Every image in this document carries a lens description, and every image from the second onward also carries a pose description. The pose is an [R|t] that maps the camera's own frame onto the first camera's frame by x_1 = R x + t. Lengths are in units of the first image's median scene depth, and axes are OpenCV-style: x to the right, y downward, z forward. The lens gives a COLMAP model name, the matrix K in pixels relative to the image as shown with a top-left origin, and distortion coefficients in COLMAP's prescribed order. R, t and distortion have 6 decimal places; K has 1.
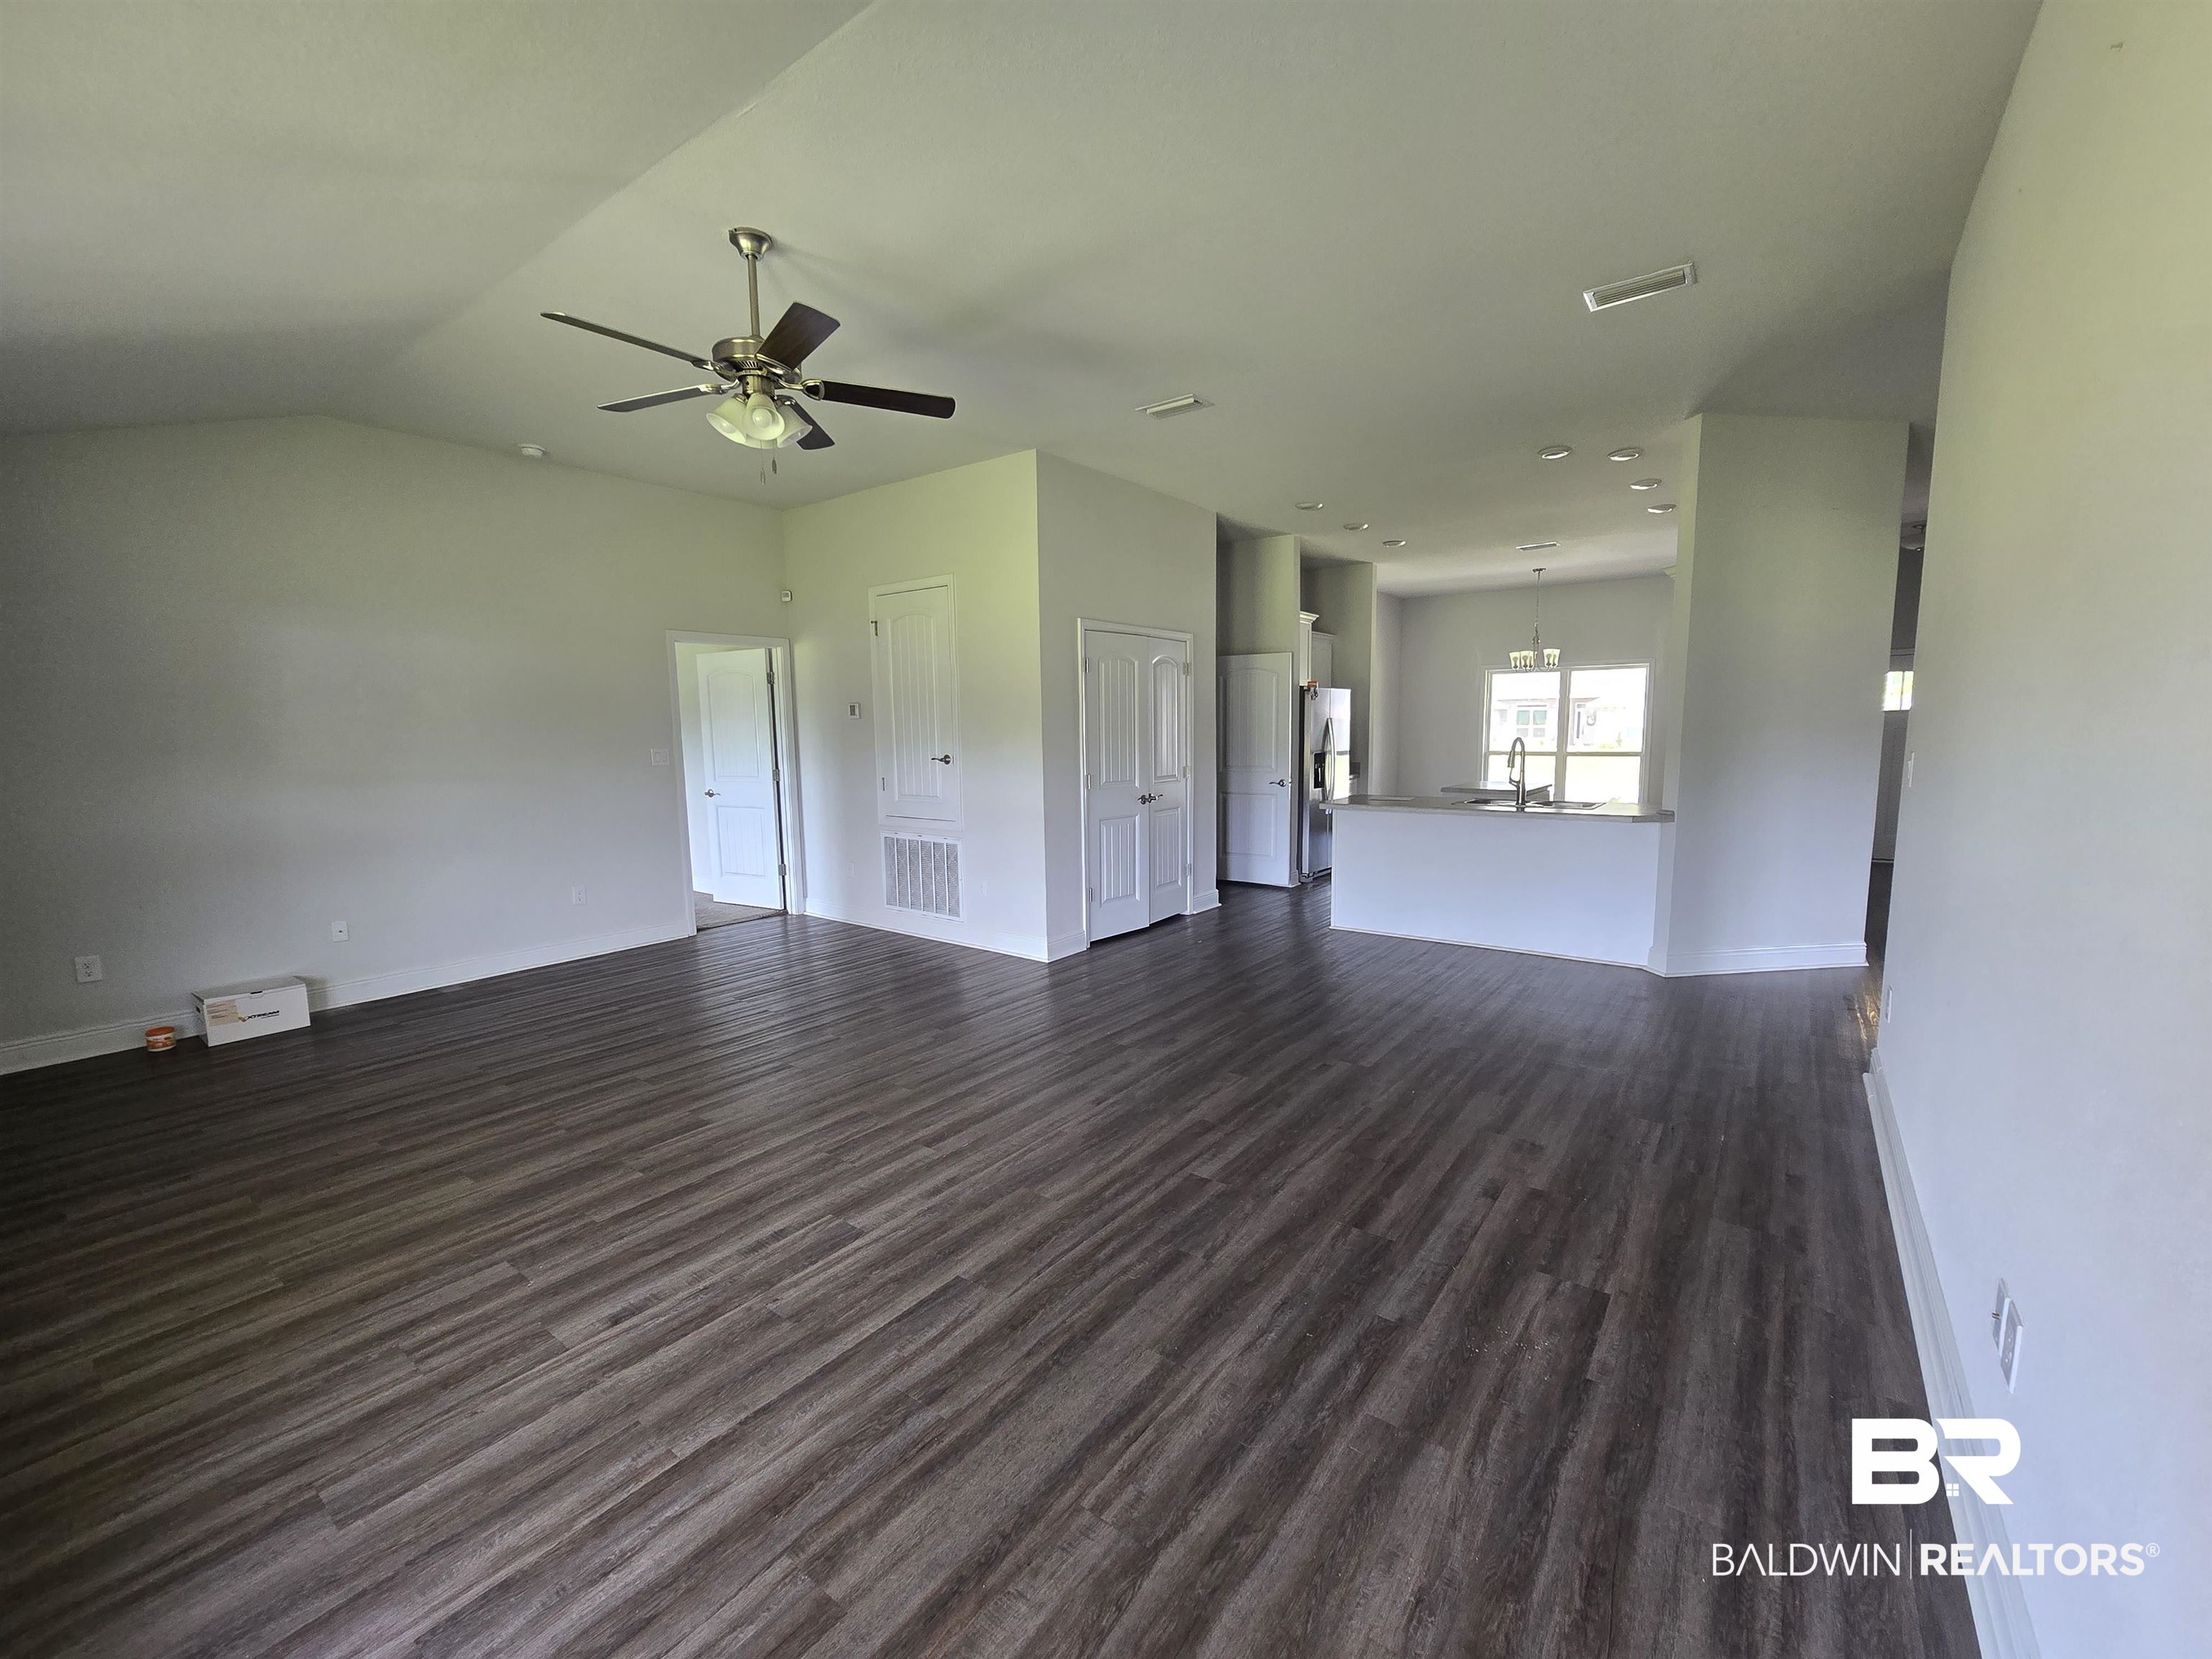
lens RADIAL K [[904.0, 0, 1103.4], [0, 904.0, 840.7], [0, 0, 1]] dist [-0.002760, 0.000173]
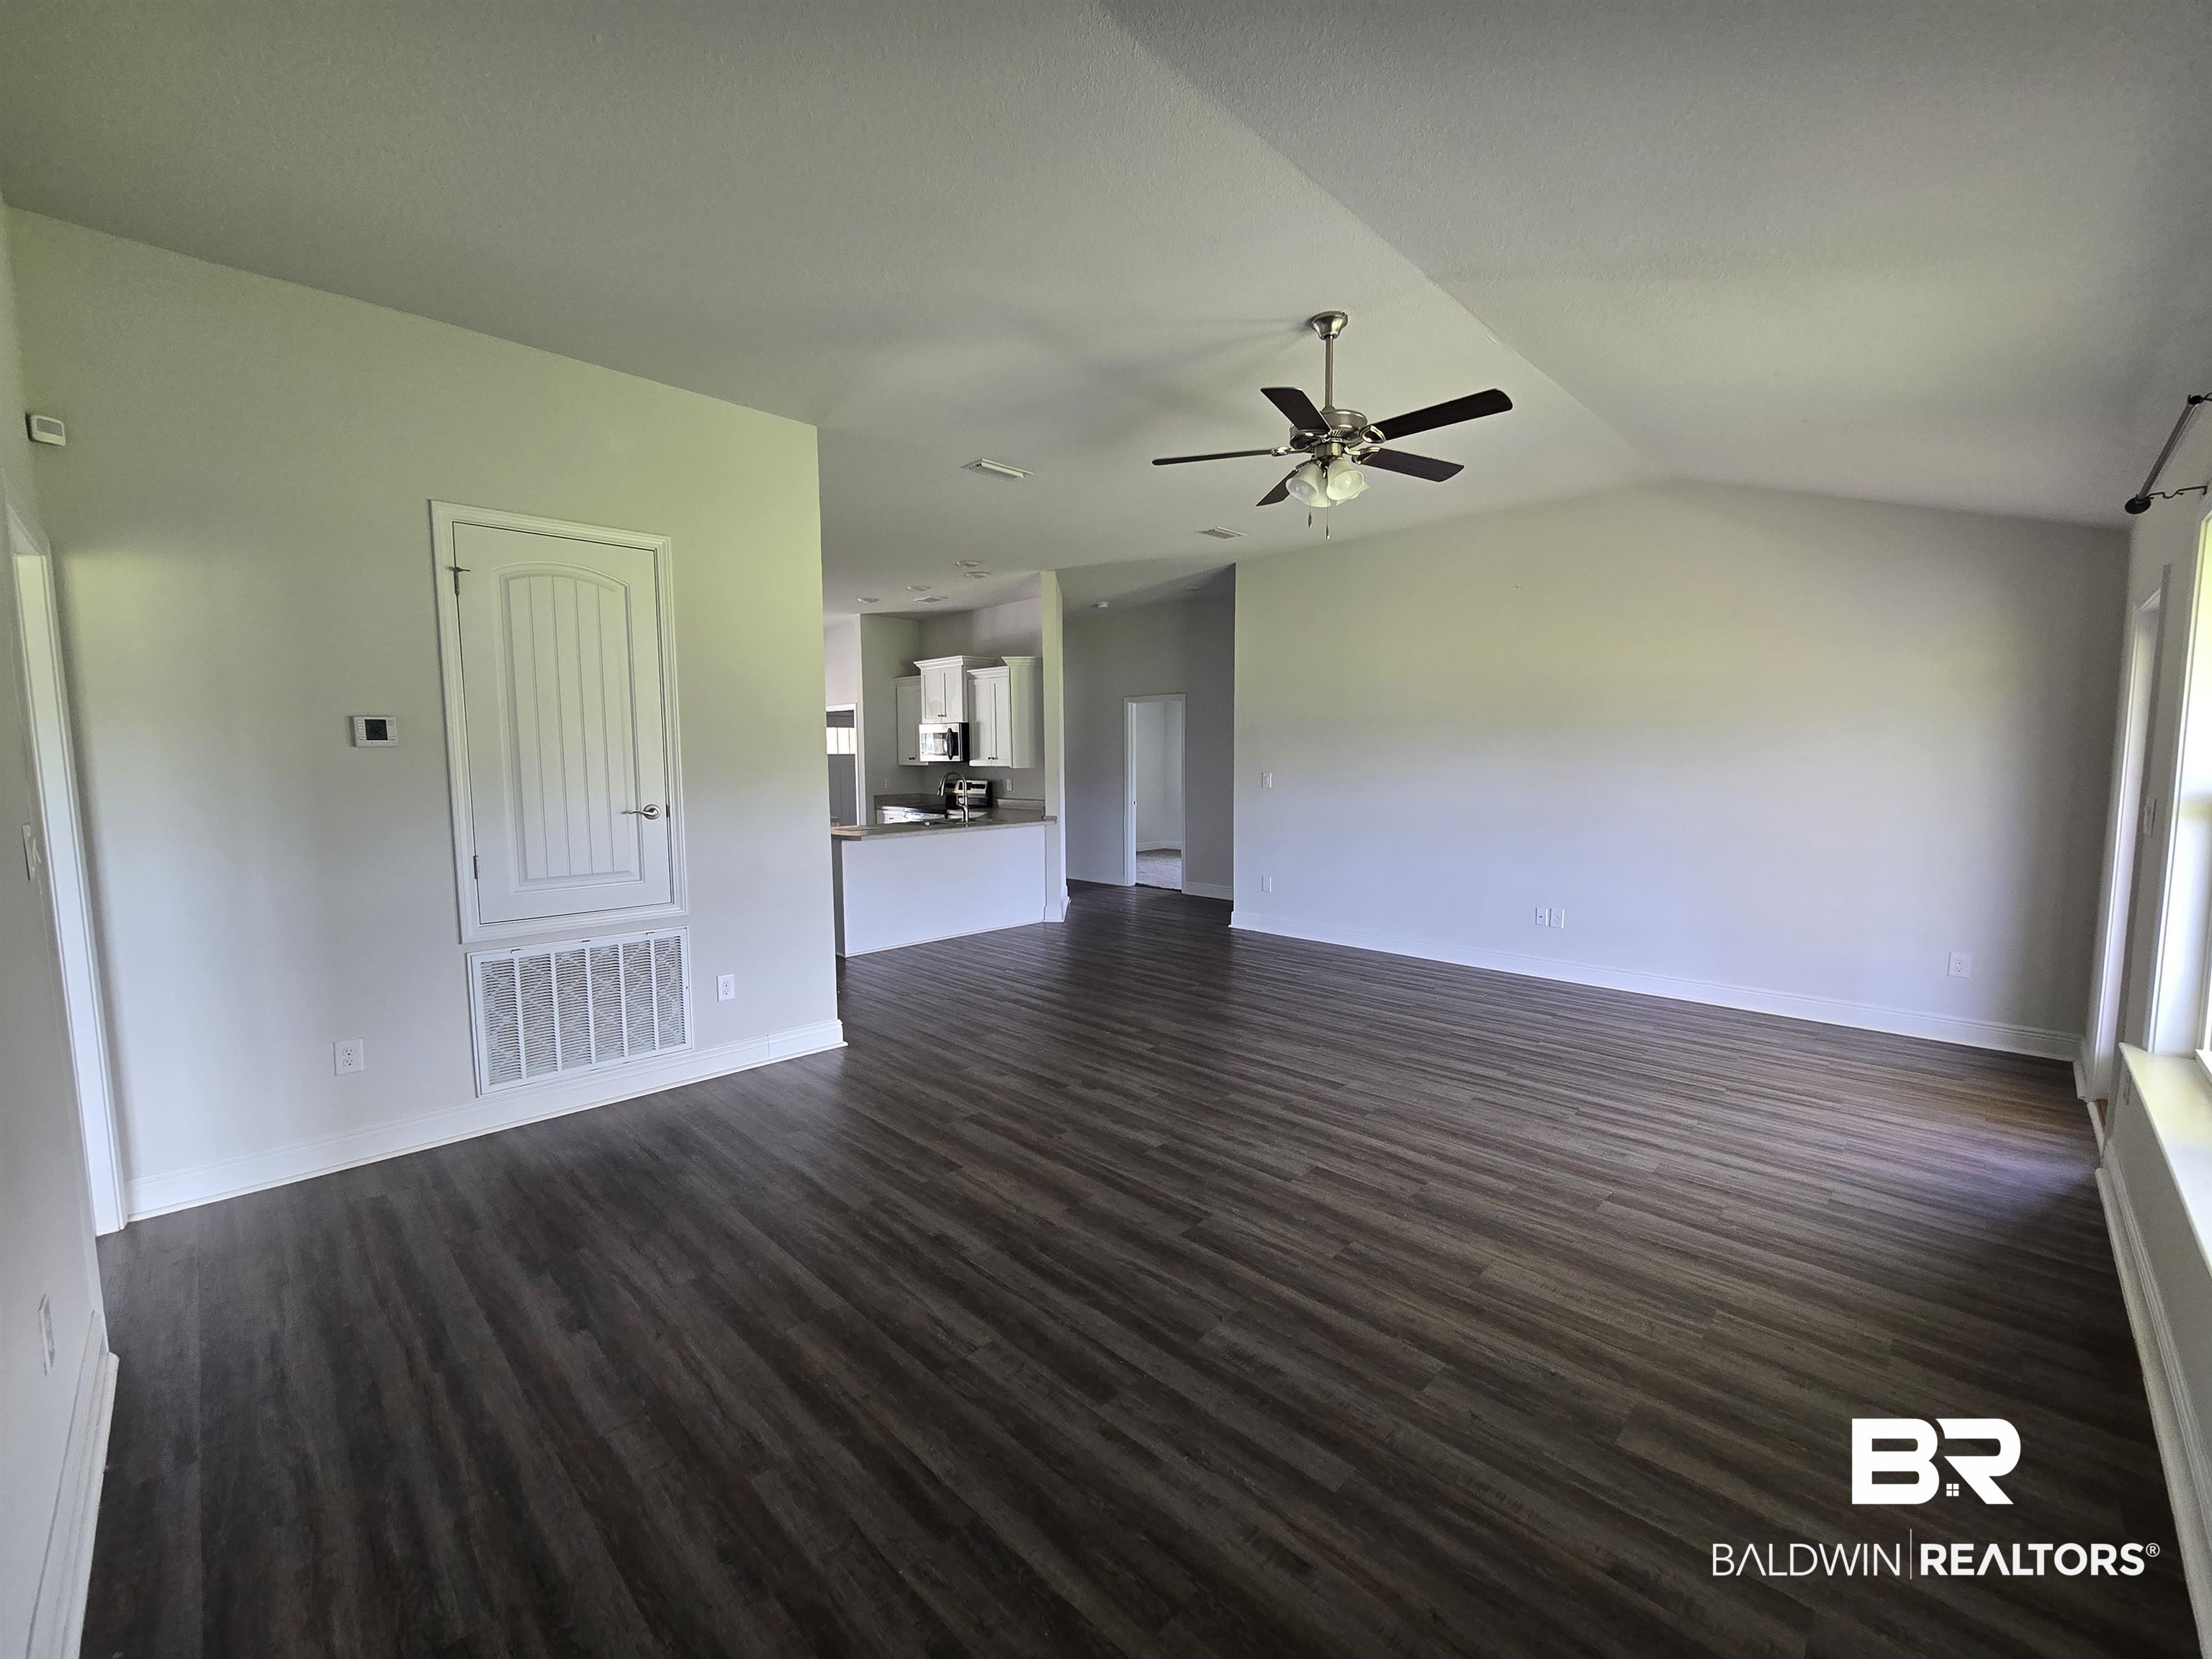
lens RADIAL K [[904.0, 0, 1103.4], [0, 904.0, 840.7], [0, 0, 1]] dist [-0.002760, 0.000173]
pose [[0.137238, -0.082602, 0.987088, -1.497371], [0.129480, 0.989463, 0.064799, -0.132796], [-0.982039, 0.118915, 0.146487, 1.123790]]
